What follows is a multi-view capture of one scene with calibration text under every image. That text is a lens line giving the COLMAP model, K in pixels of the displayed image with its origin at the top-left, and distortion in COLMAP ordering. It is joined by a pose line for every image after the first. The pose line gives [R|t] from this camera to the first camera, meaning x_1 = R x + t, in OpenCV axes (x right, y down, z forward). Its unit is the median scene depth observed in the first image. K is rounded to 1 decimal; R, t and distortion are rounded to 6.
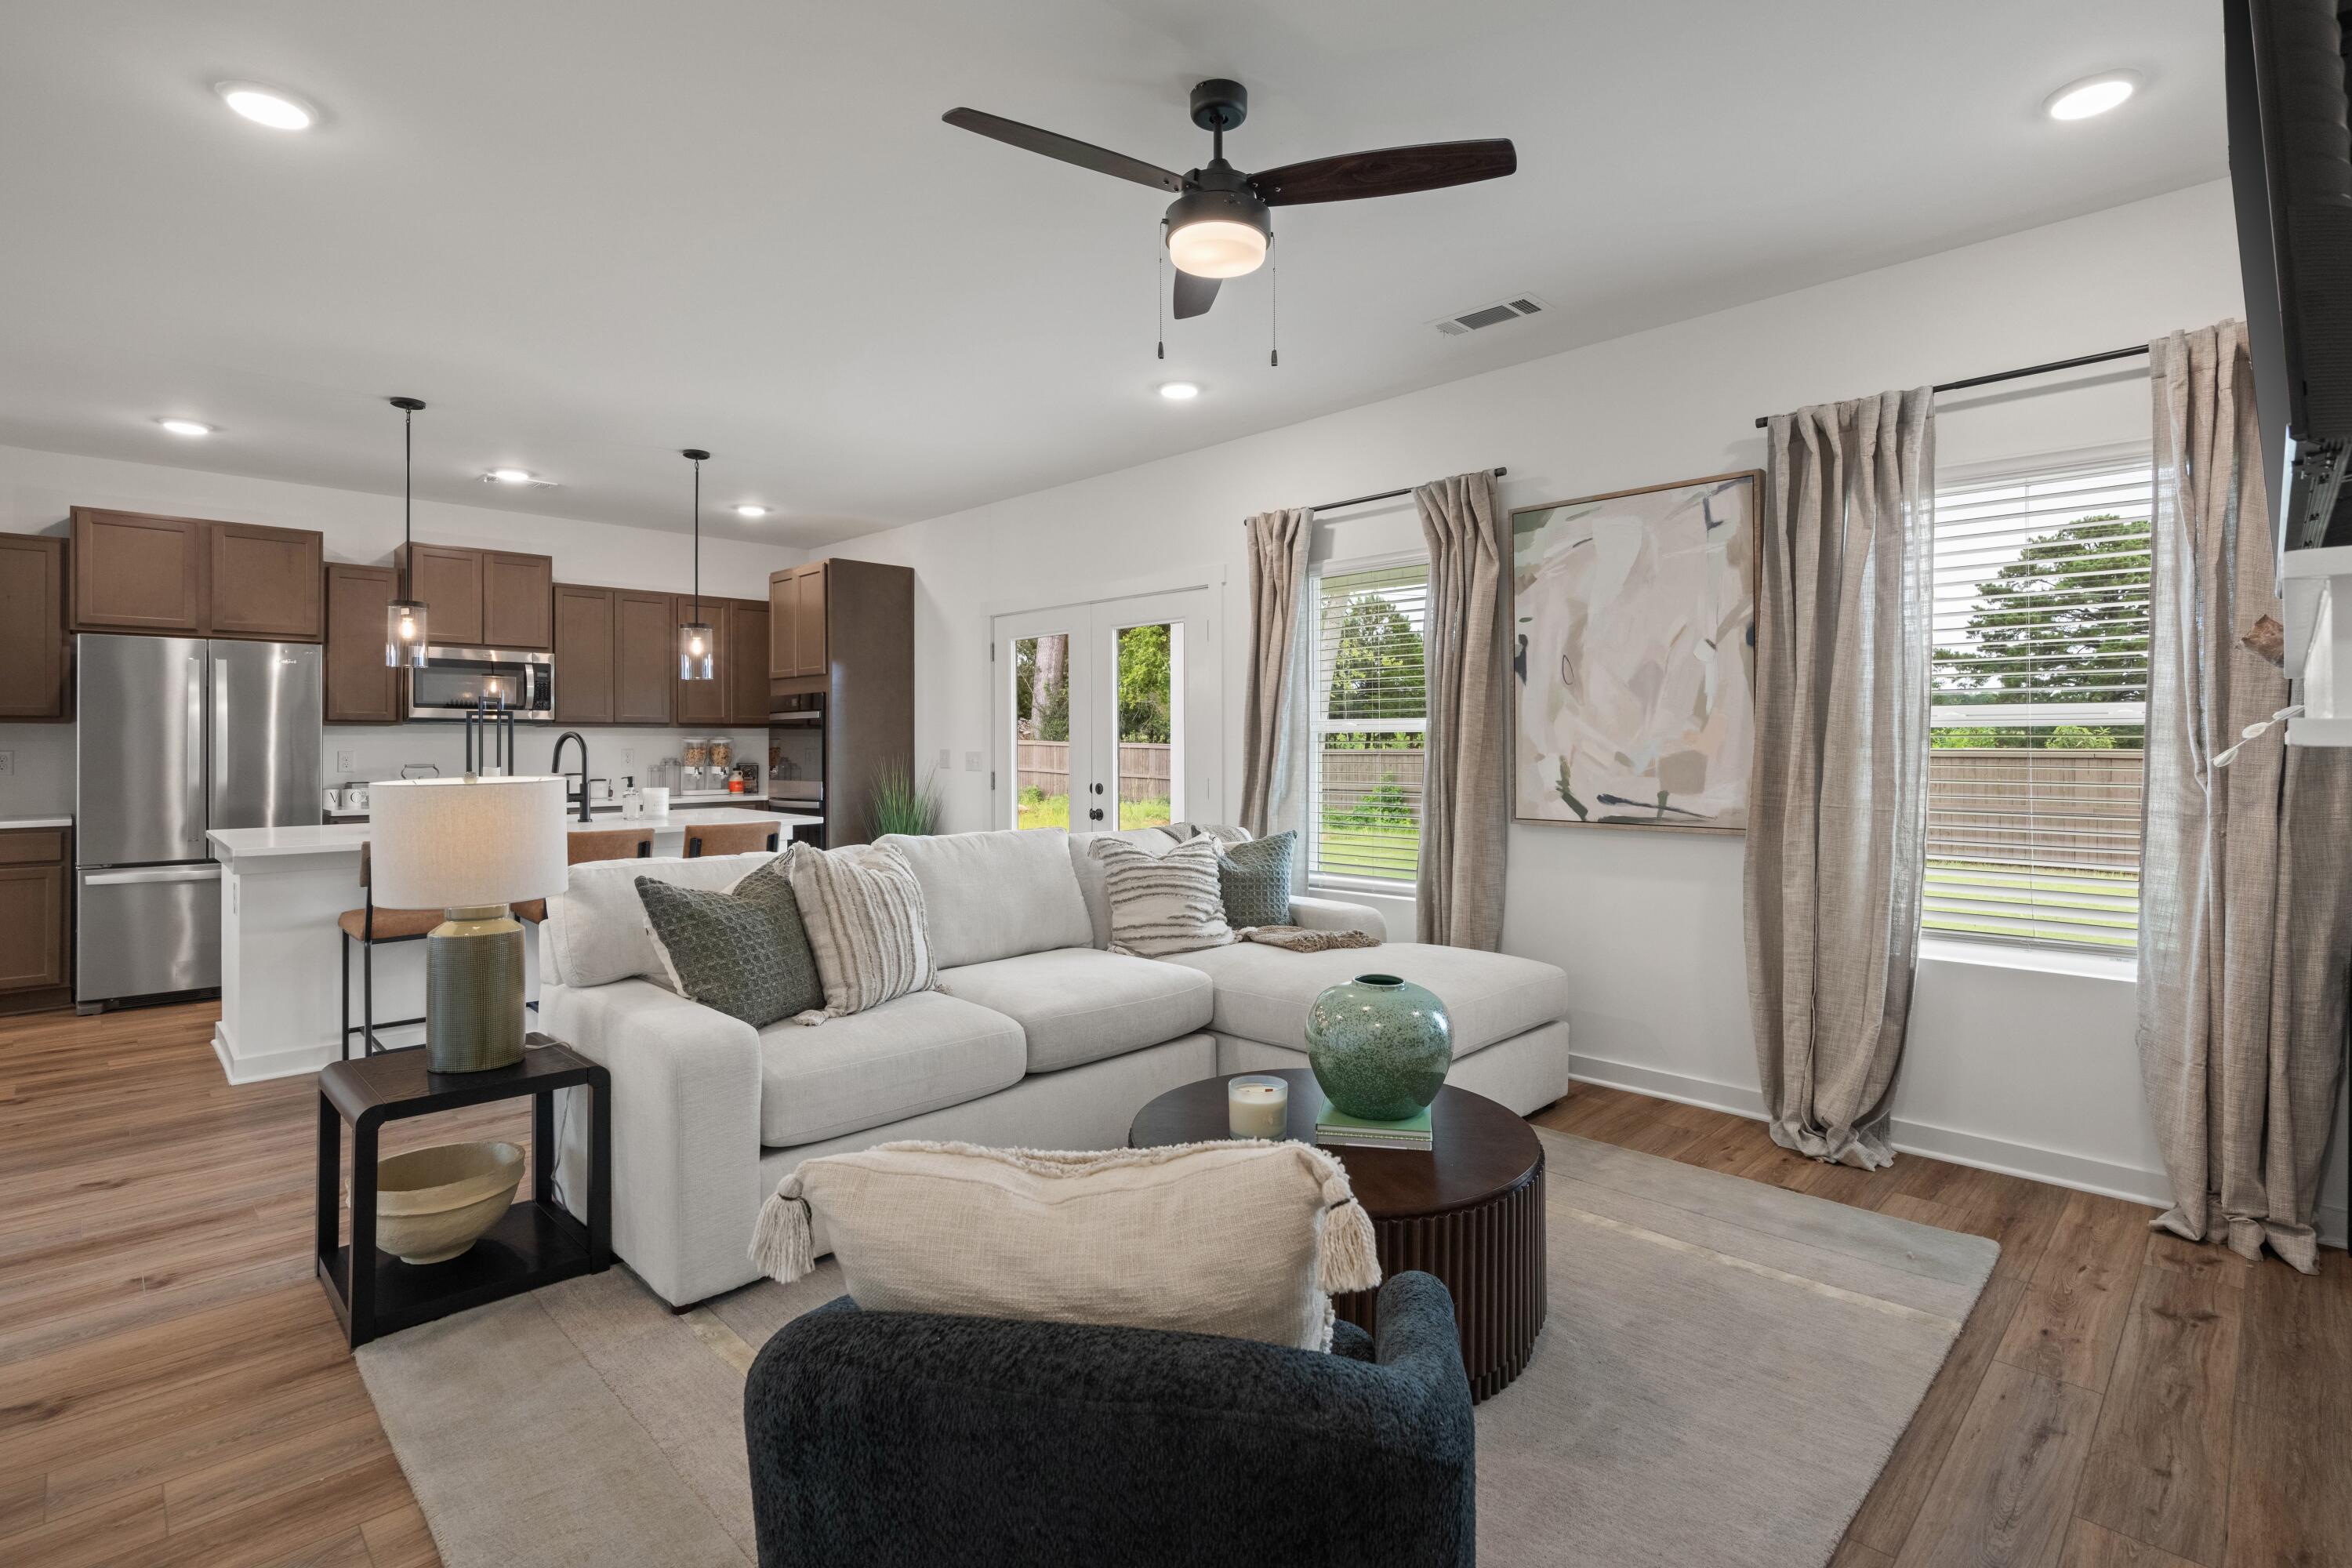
lens RADIAL K [[1116.6, 0, 1195.2], [0, 1116.6, 740.2], [0, 0, 1]] dist [-0.011212, 0.003227]
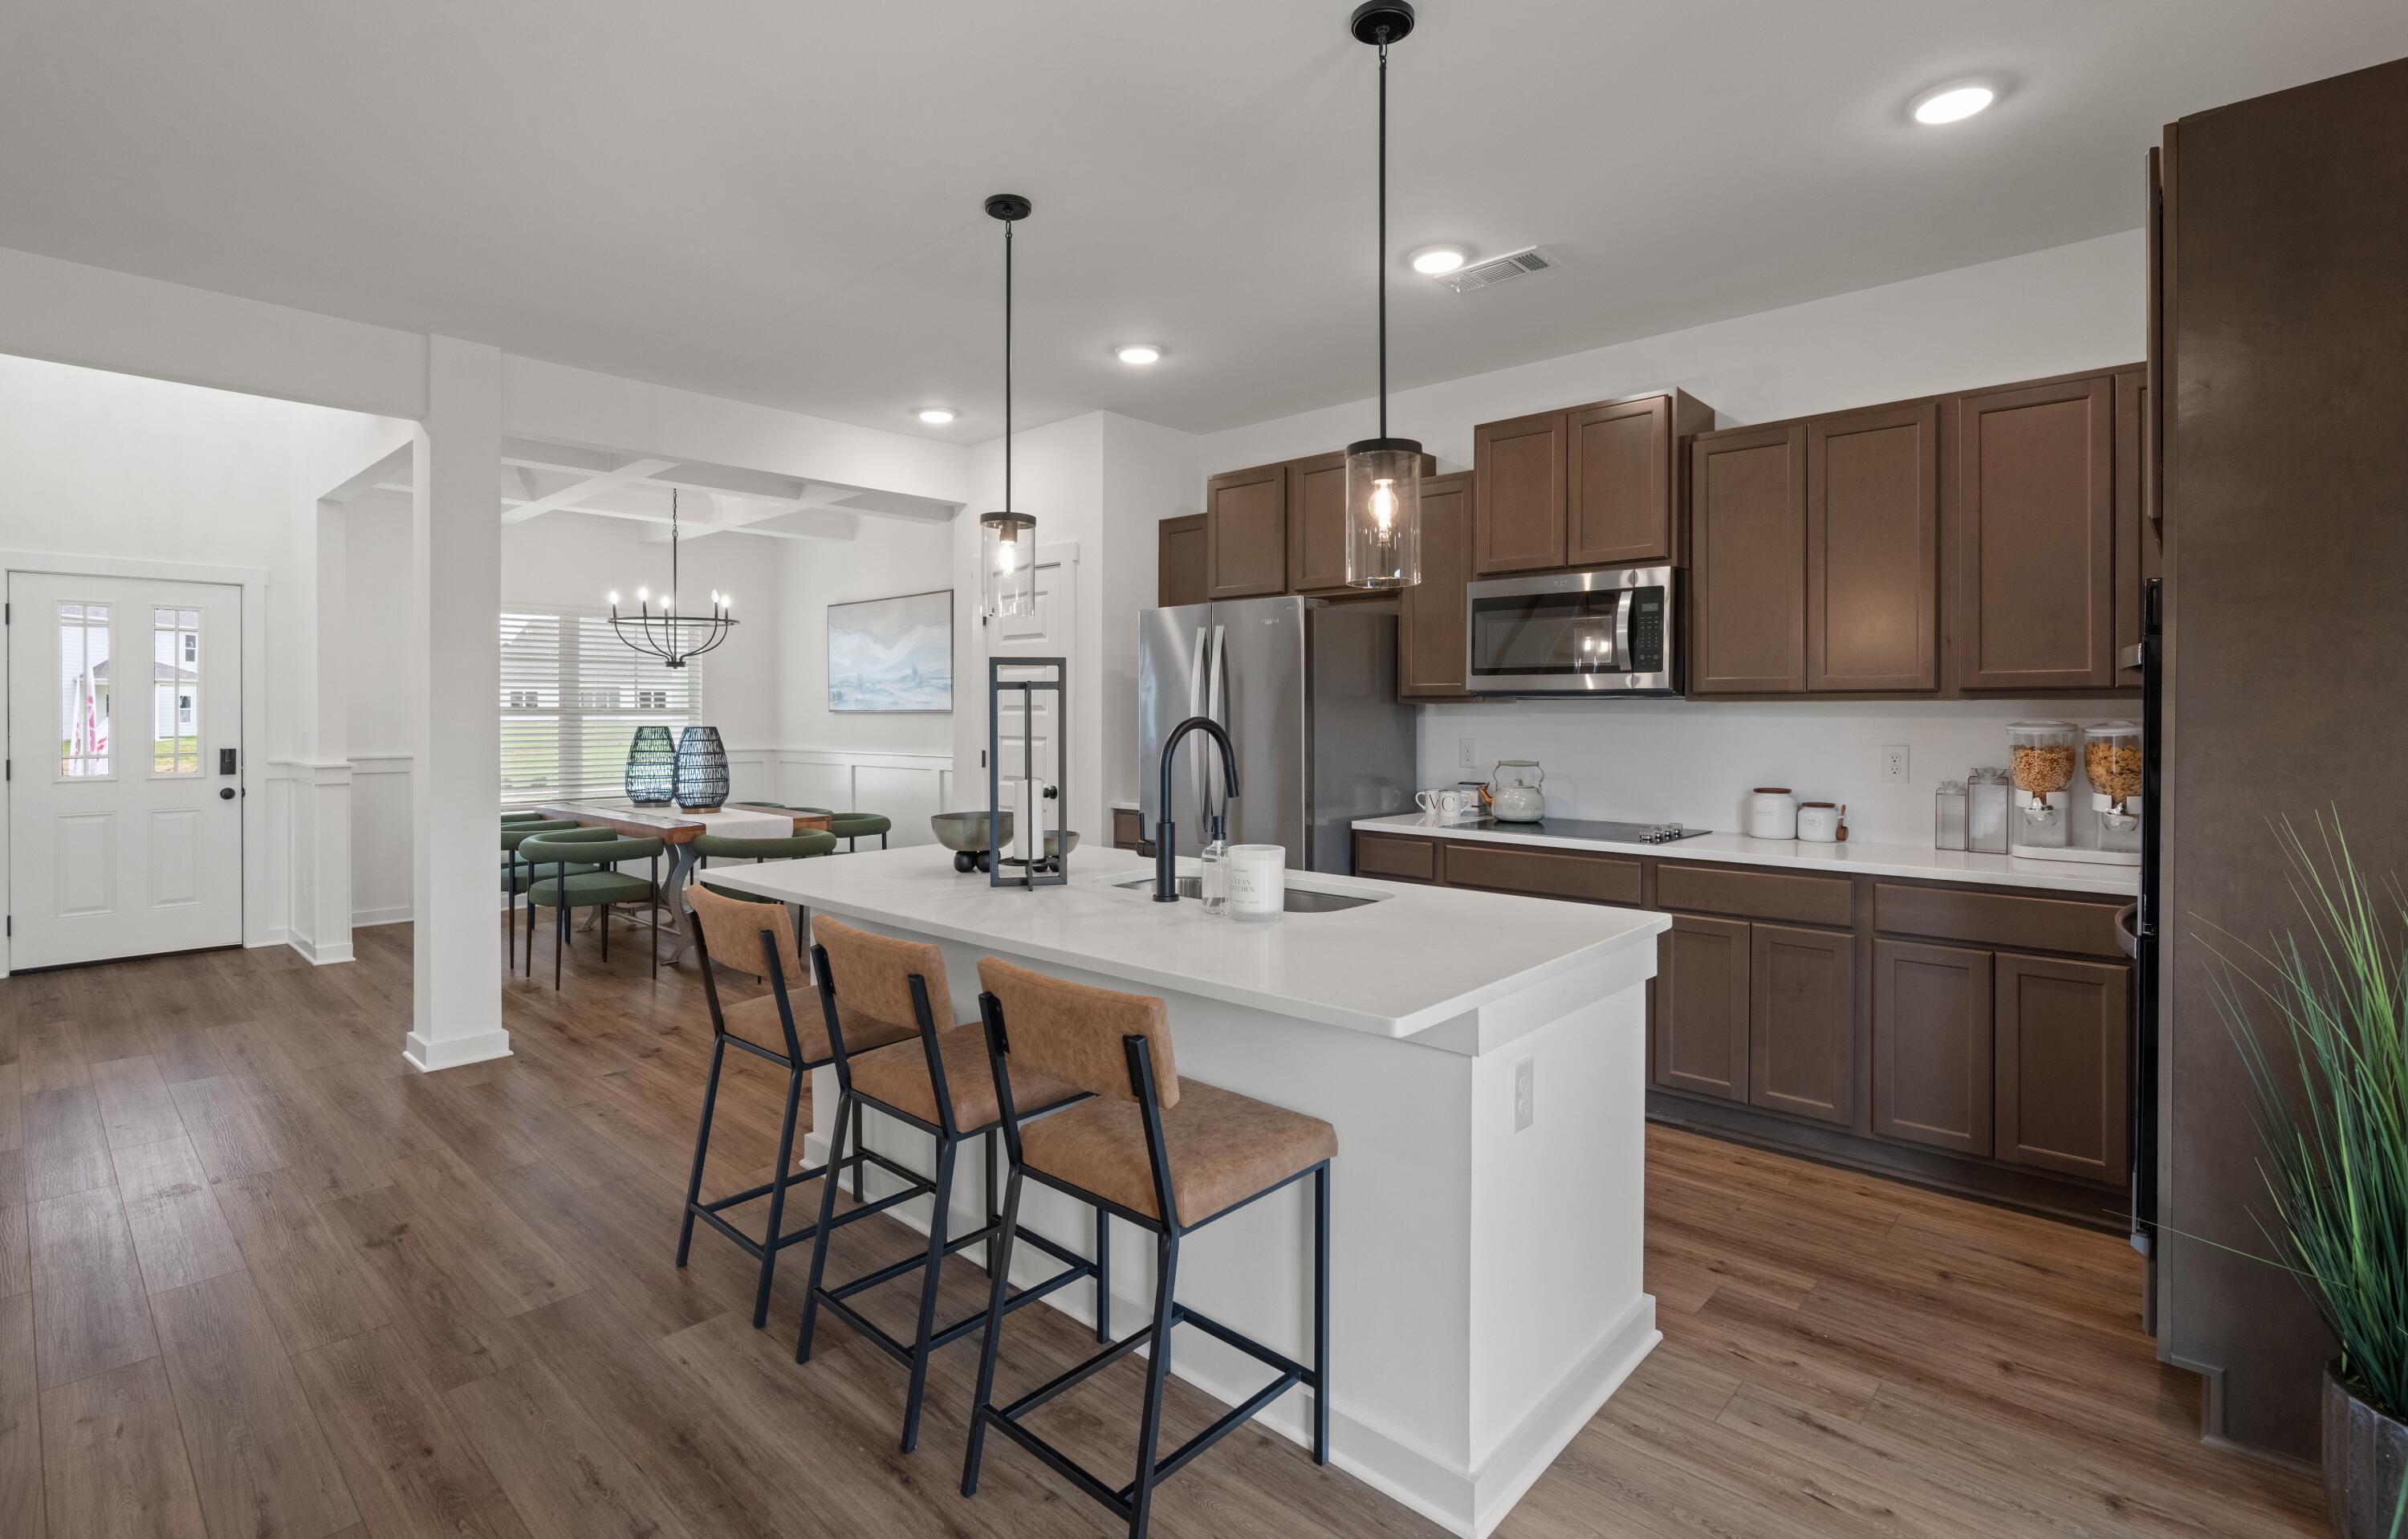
lens RADIAL K [[1133.8, 0, 1174.3], [0, 1133.8, 712.2], [0, 0, 1]] dist [-0.002111, 0.002011]
pose [[0.022055, 0.002455, -0.999754, -0.052657], [0.001486, 0.999996, 0.002488, -0.014548], [0.999756, -0.001541, 0.022051, 1.272334]]
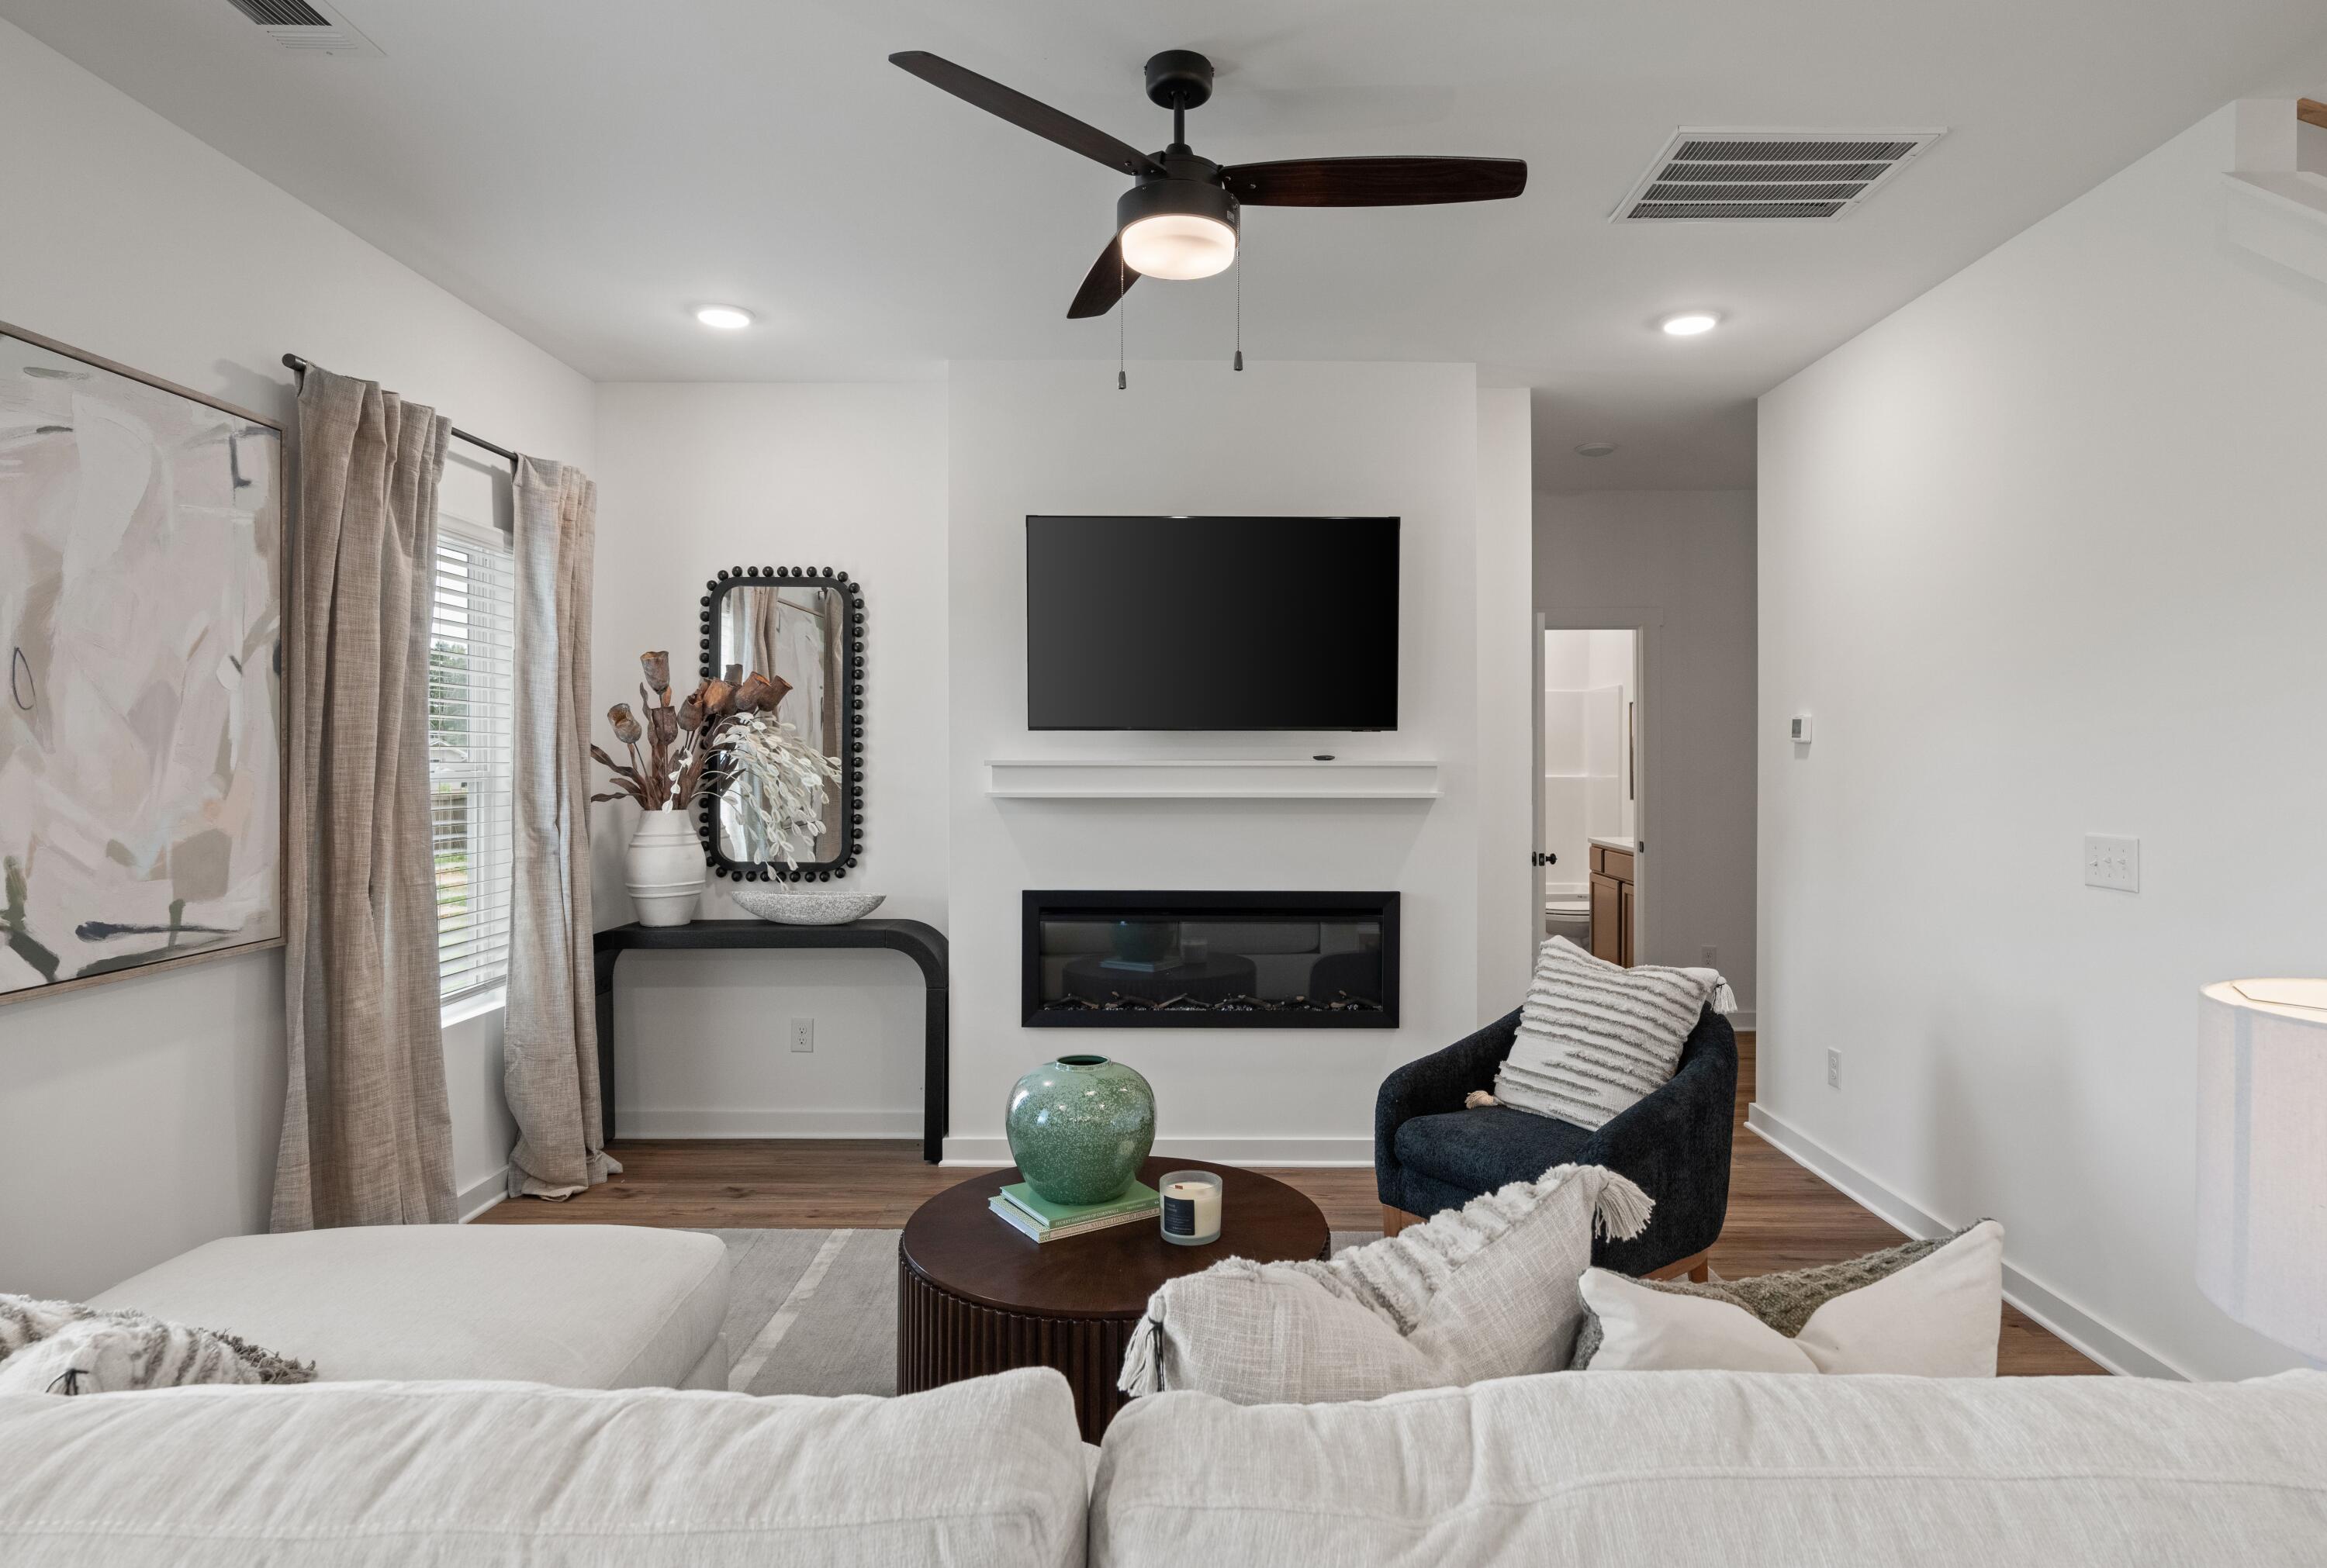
lens RADIAL K [[1265.6, 0, 1204.8], [0, 1265.6, 747.8], [0, 0, 1]] dist [-0.009037, -0.001654]
pose [[-0.709984, 0.003496, 0.704209, -0.424022], [-0.003555, 0.999957, -0.008548, -0.030966], [-0.704209, -0.008573, -0.709941, 1.047200]]
